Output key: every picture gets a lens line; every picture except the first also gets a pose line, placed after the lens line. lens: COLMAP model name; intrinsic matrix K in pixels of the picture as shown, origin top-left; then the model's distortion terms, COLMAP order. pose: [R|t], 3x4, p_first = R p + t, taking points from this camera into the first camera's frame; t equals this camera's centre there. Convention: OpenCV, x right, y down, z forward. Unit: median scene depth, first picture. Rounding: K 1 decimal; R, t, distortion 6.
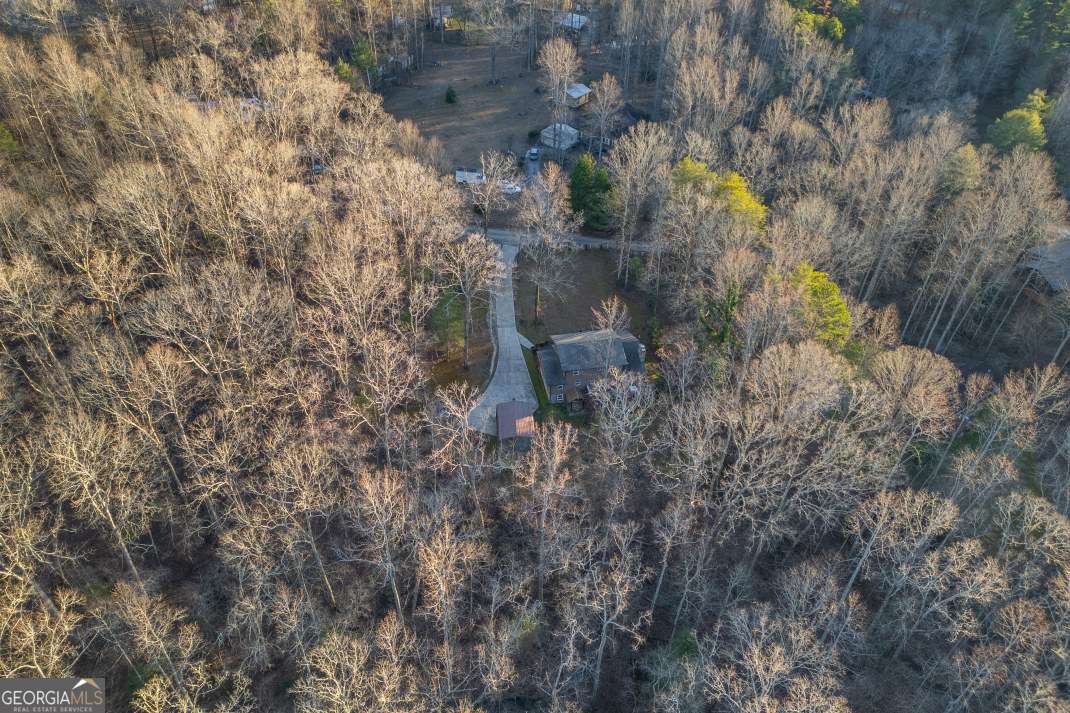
lens RADIAL K [[785.7, 0, 535.0], [0, 785.7, 356.5], [0, 0, 1]] dist [0.007884, 0.007536]
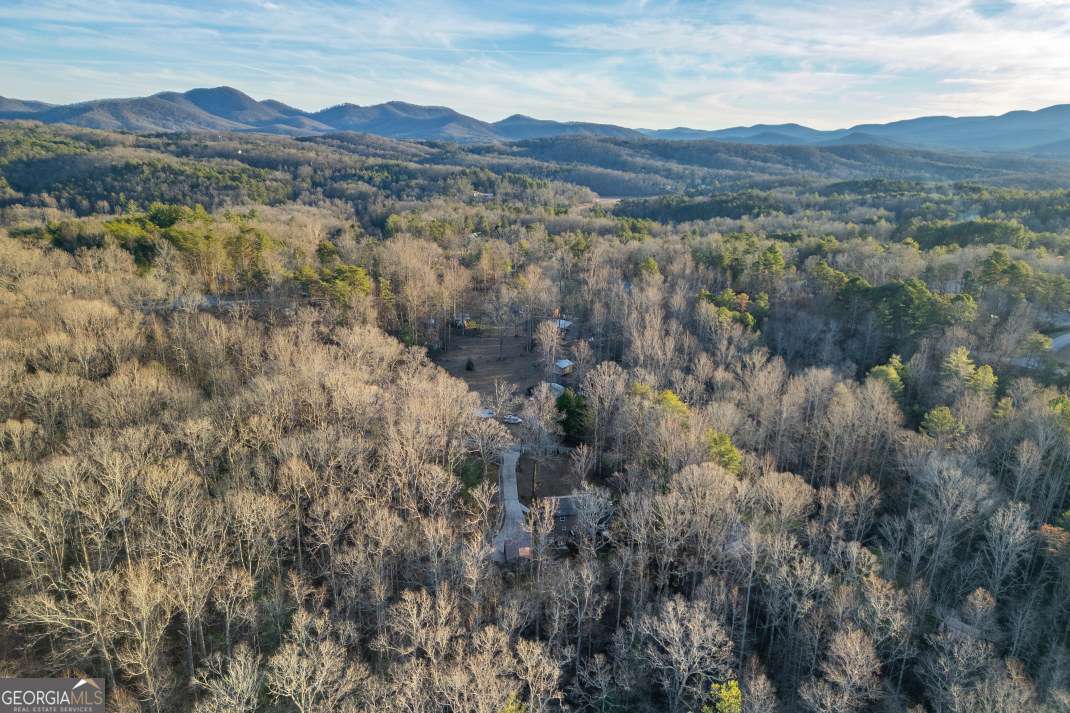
lens RADIAL K [[751.3, 0, 535.0], [0, 751.3, 356.5], [0, 0, 1]] dist [0.084599, -0.073373]
pose [[0.999990, 0.000053, 0.004568, -0.001511], [0.001747, 0.919438, -0.393231, 0.217551], [-0.004221, 0.393235, 0.919428, -0.258803]]
